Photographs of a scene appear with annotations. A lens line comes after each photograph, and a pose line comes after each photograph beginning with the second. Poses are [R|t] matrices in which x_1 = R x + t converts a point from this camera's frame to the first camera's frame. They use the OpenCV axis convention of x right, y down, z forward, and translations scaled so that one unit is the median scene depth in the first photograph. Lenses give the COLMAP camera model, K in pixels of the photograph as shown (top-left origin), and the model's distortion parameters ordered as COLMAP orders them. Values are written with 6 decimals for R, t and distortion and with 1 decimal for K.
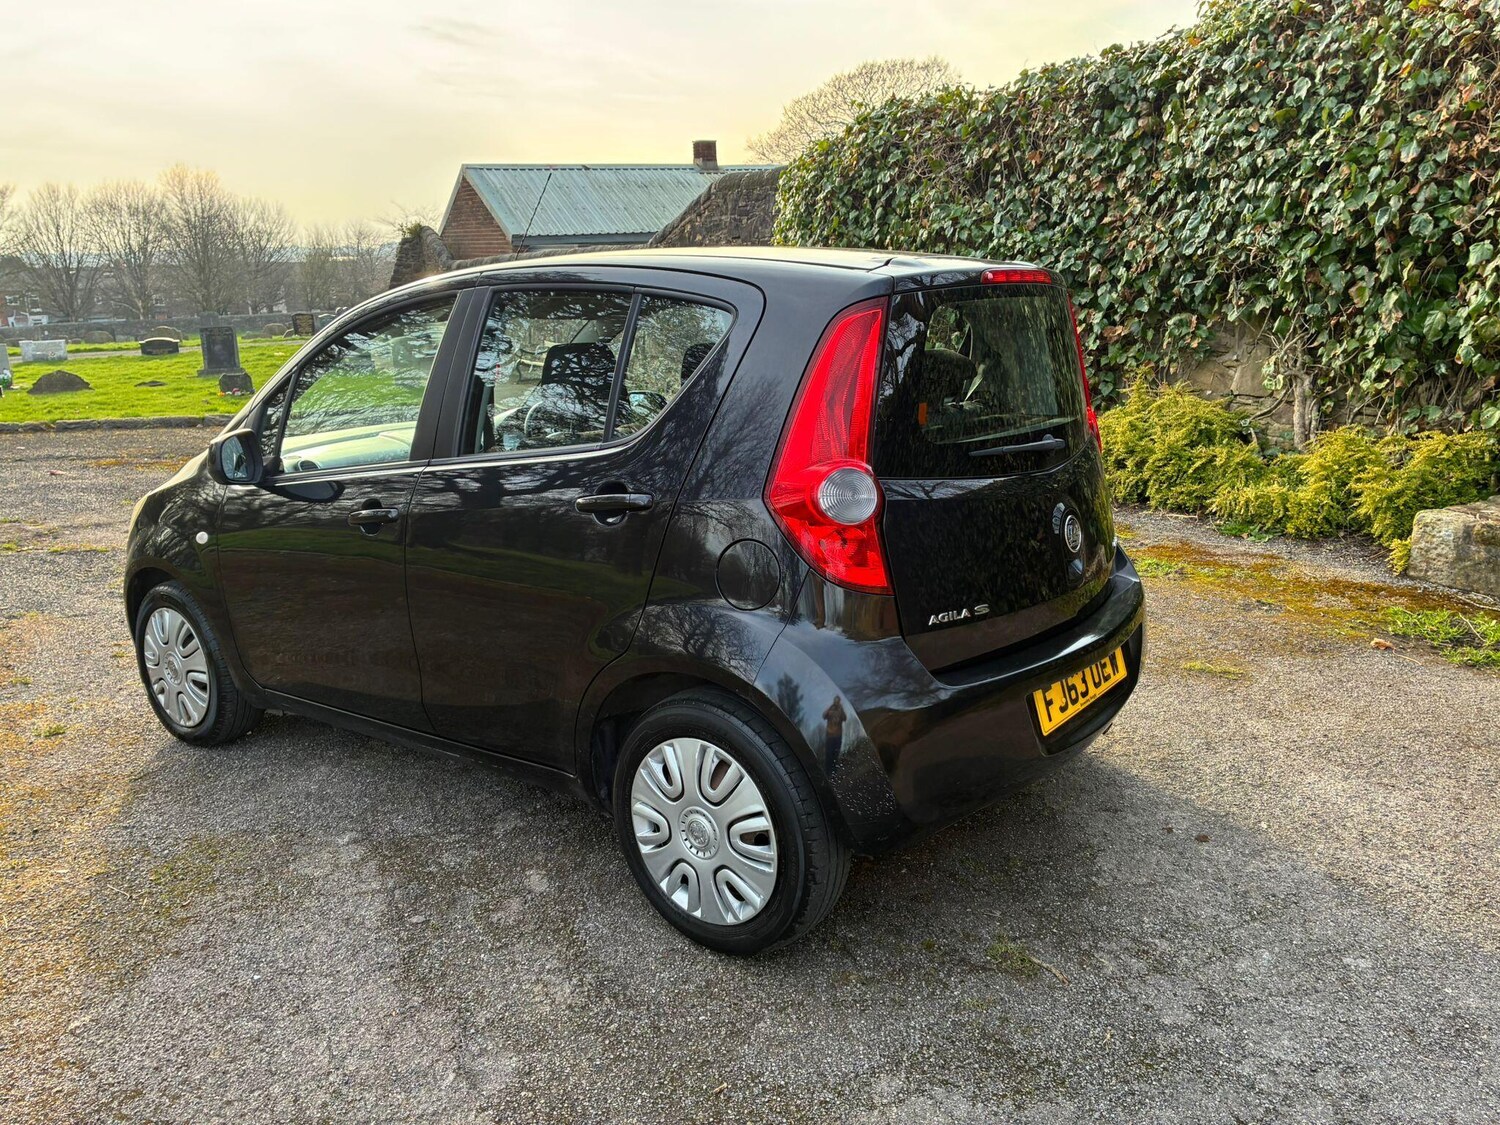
lens RADIAL K [[1151.5, 0, 731.6], [0, 1151.5, 537.7], [0, 0, 1]] dist [0.022532, 0.006236]
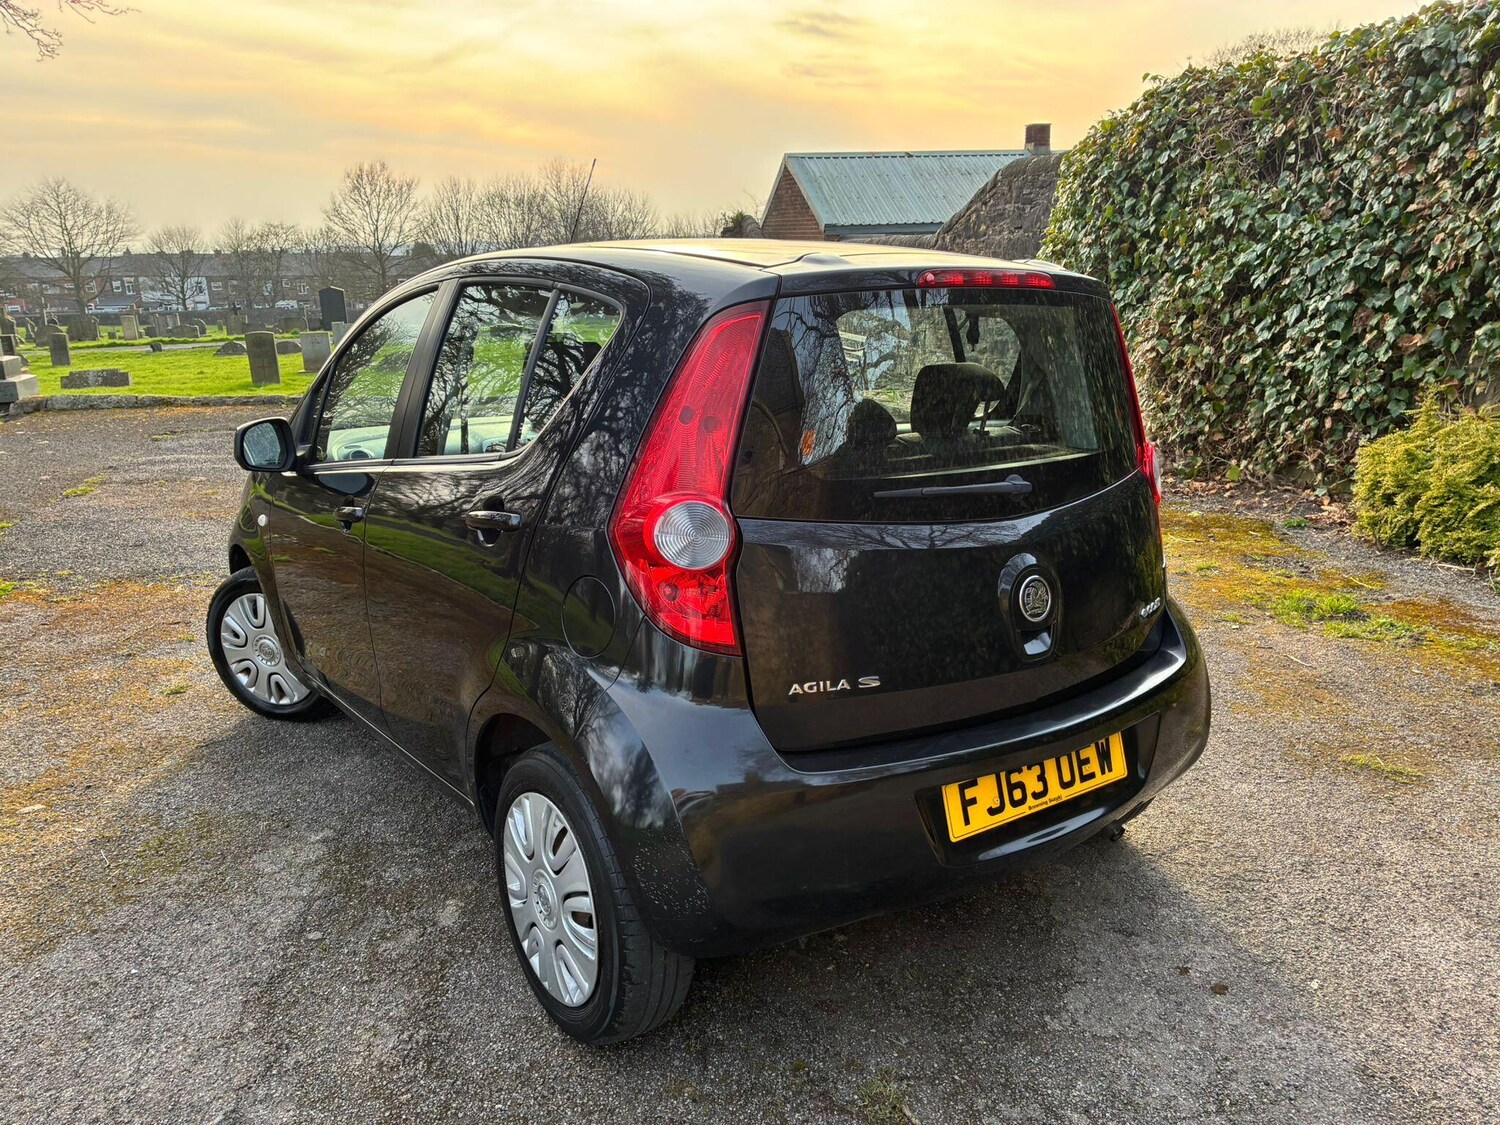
lens RADIAL K [[1142.2, 0, 760.6], [0, 1142.2, 561.8], [0, 0, 1]] dist [0.070674, -0.085161]
pose [[0.961954, 0.078854, -0.261583, 0.115435], [-0.071251, 0.996718, 0.038438, -0.017414], [0.263755, -0.018337, 0.964415, 0.059770]]
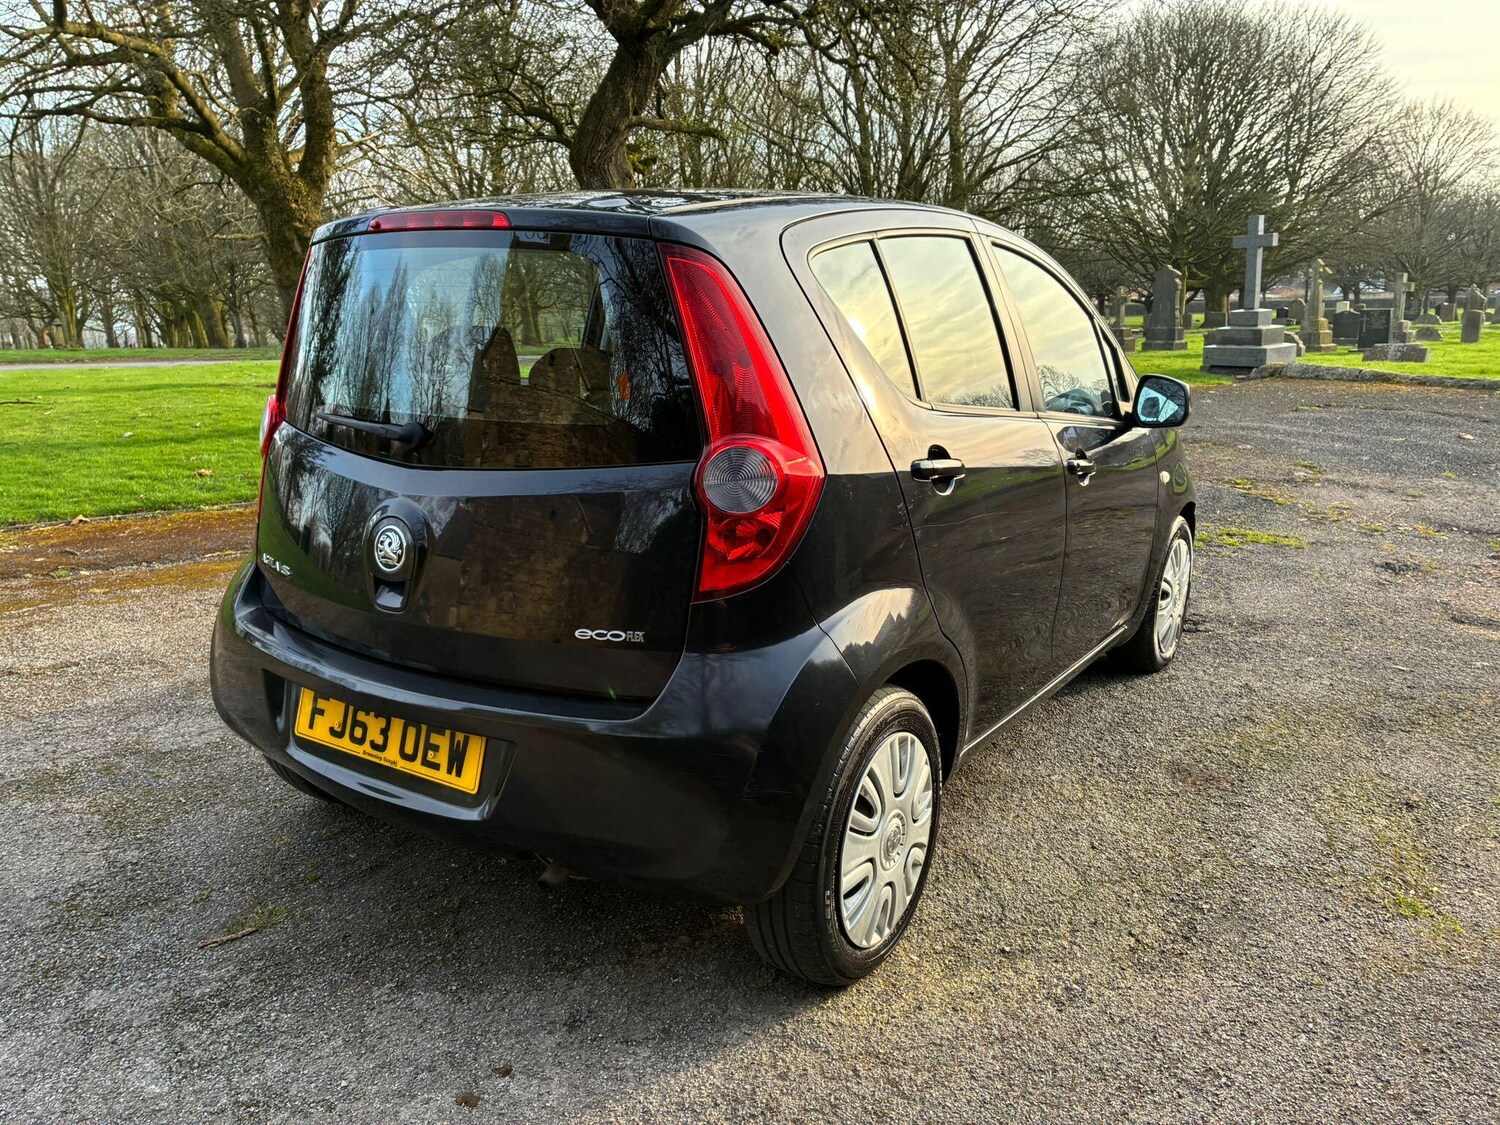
lens RADIAL K [[1142.2, 0, 760.6], [0, 1142.2, 561.8], [0, 0, 1]] dist [0.070674, -0.085161]
pose [[0.079745, 0.259529, -0.962437, 0.386501], [-0.201838, 0.949716, 0.239375, -0.084599], [0.976167, 0.175167, 0.128118, 0.412209]]
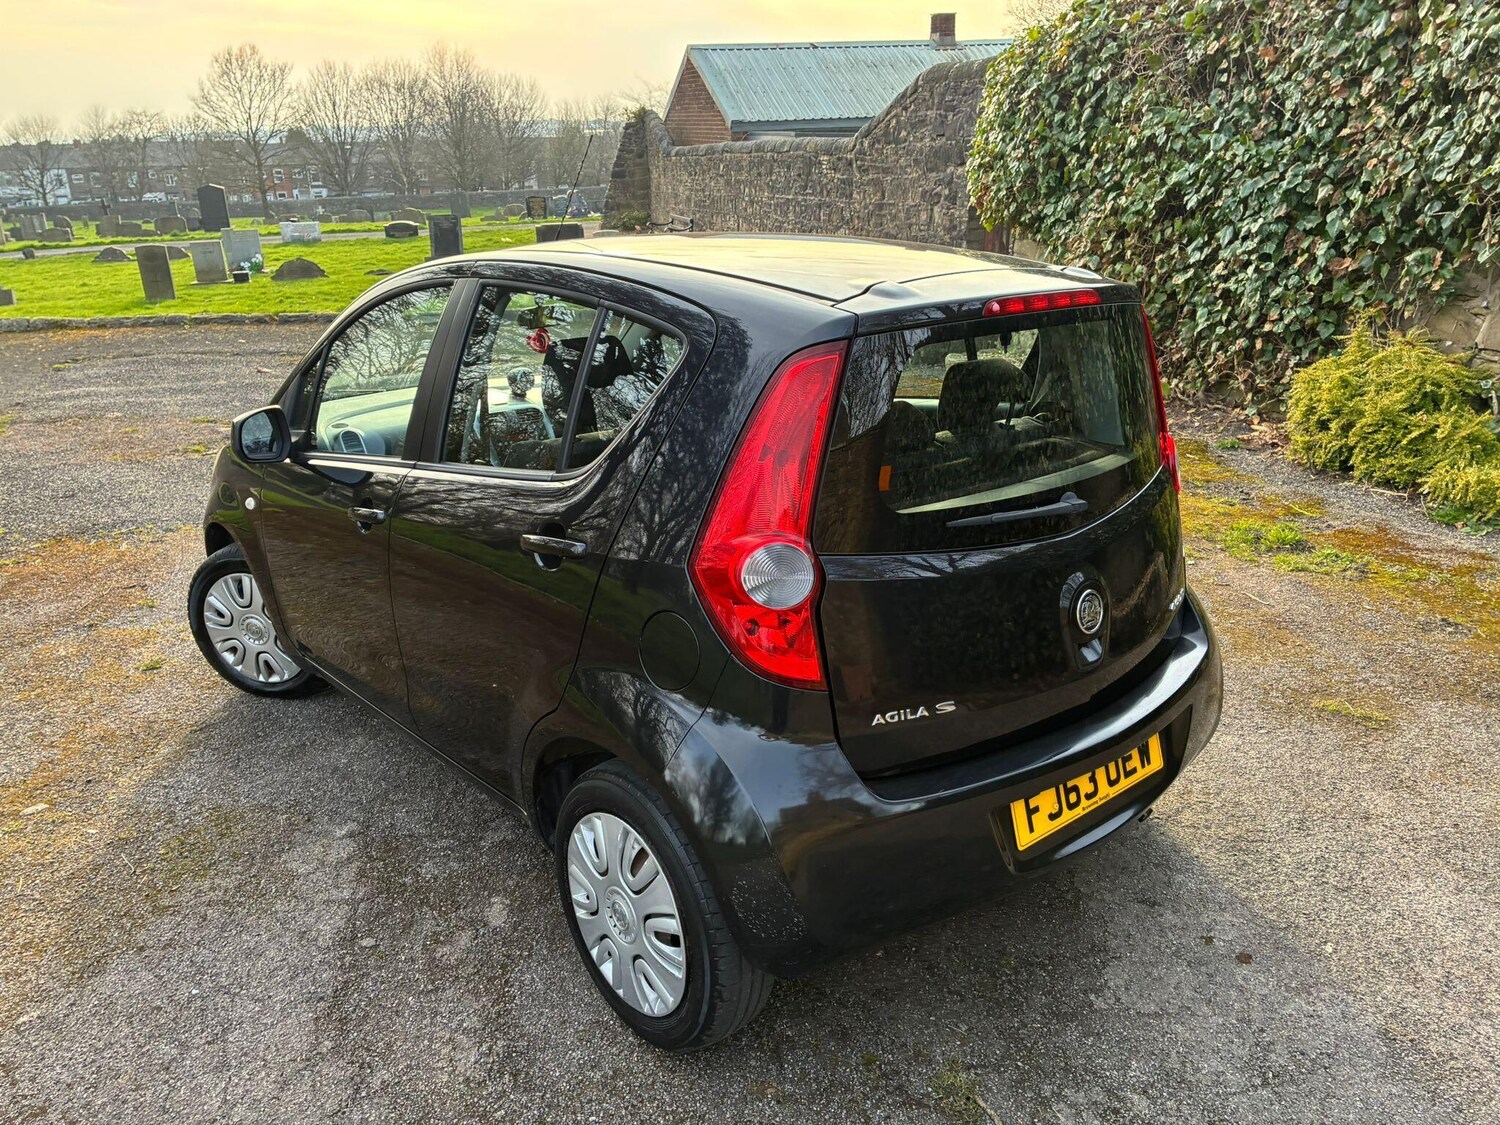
lens RADIAL K [[1144.4, 0, 733.0], [0, 1144.4, 534.1], [0, 0, 1]] dist [0.070158, -0.083997]
pose [[0.978502, 0.069981, -0.194003, 0.072717], [-0.050327, 0.993256, 0.104451, -0.049042], [0.200004, -0.092442, 0.975425, 0.046790]]
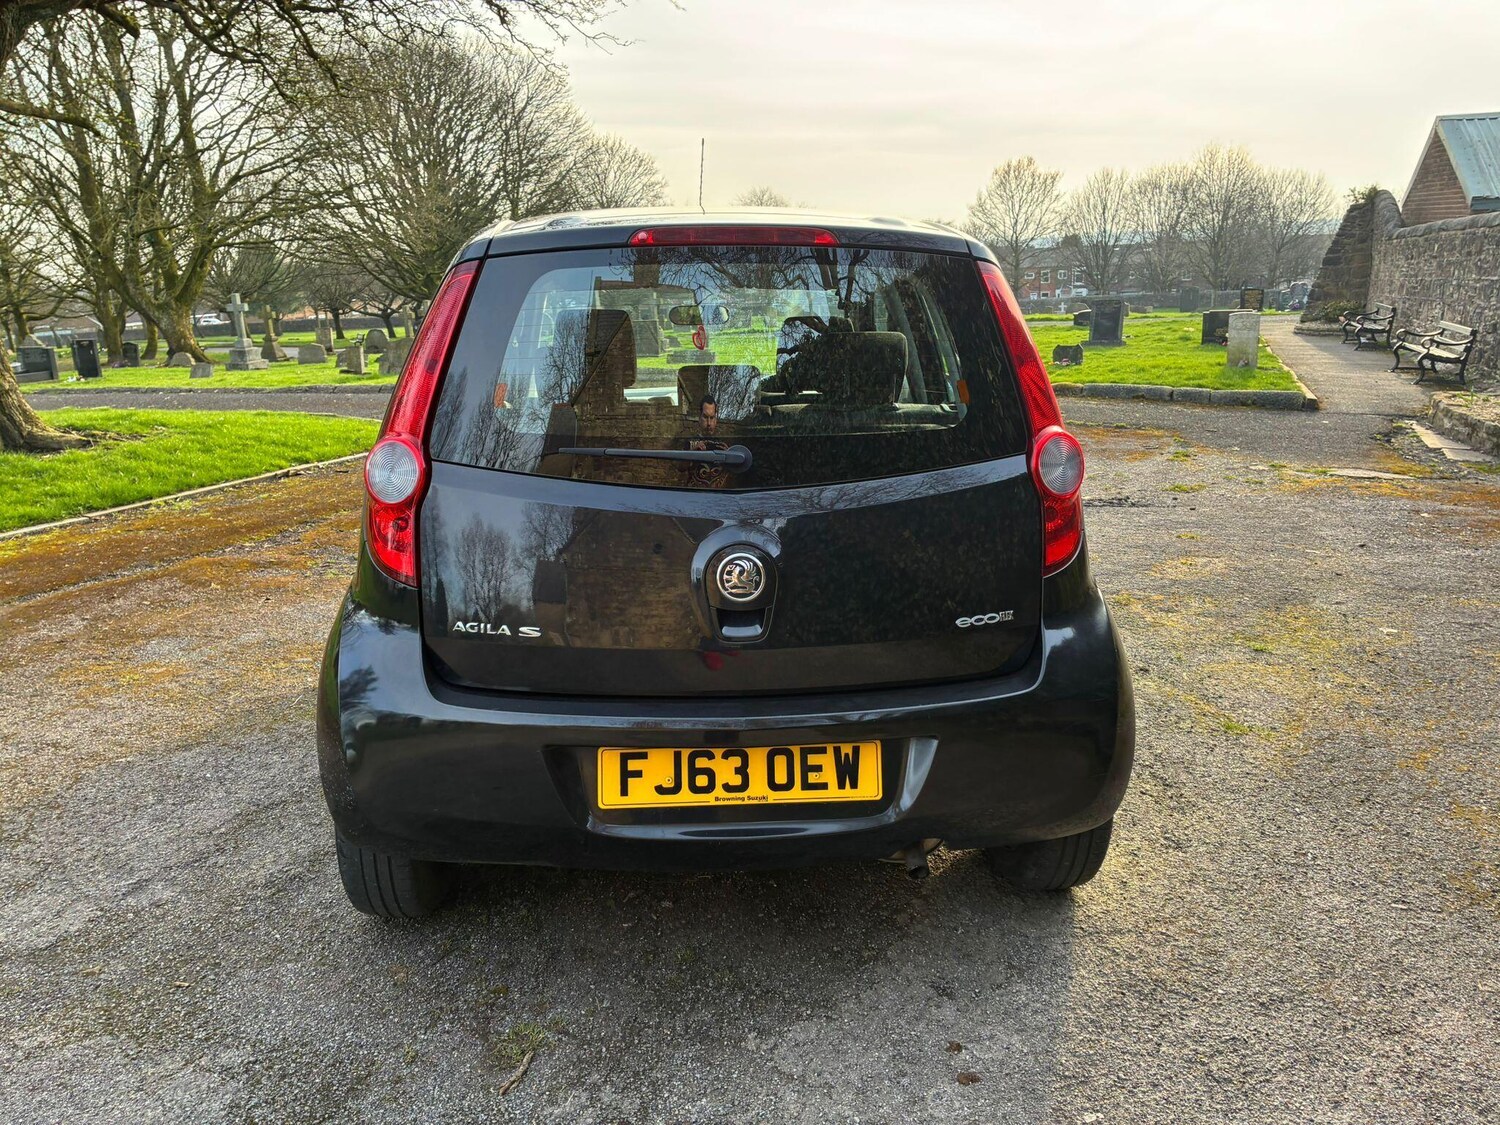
lens RADIAL K [[1142.8, 0, 741.2], [0, 1142.8, 556.1], [0, 0, 1]] dist [0.060871, -0.081822]
pose [[0.668262, 0.185535, -0.720419, 0.299981], [-0.159505, 0.981614, 0.104846, -0.034878], [0.726626, 0.044845, 0.685568, 0.174118]]
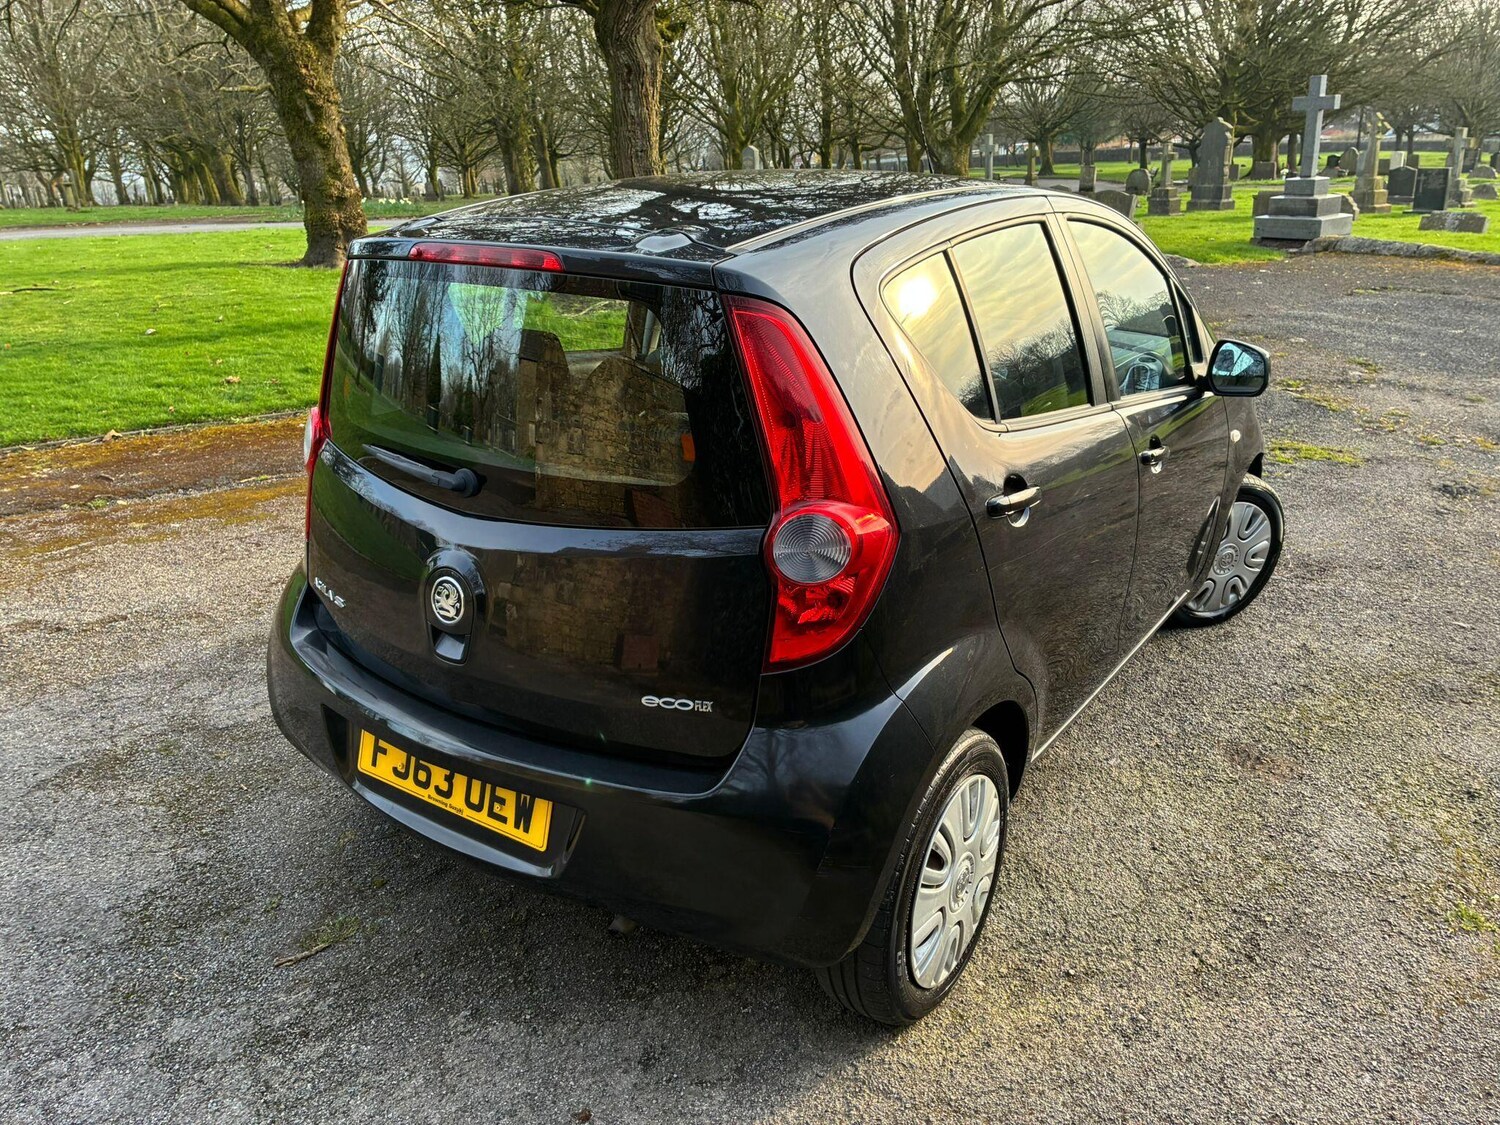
lens RADIAL K [[1135.4, 0, 769.8], [0, 1135.4, 545.1], [0, 0, 1]] dist [0.095359, -0.128251]
pose [[0.069755, 0.378387, -0.923015, 0.358676], [-0.197858, 0.912135, 0.358974, -0.126567], [0.977746, 0.157586, 0.138492, 0.393225]]
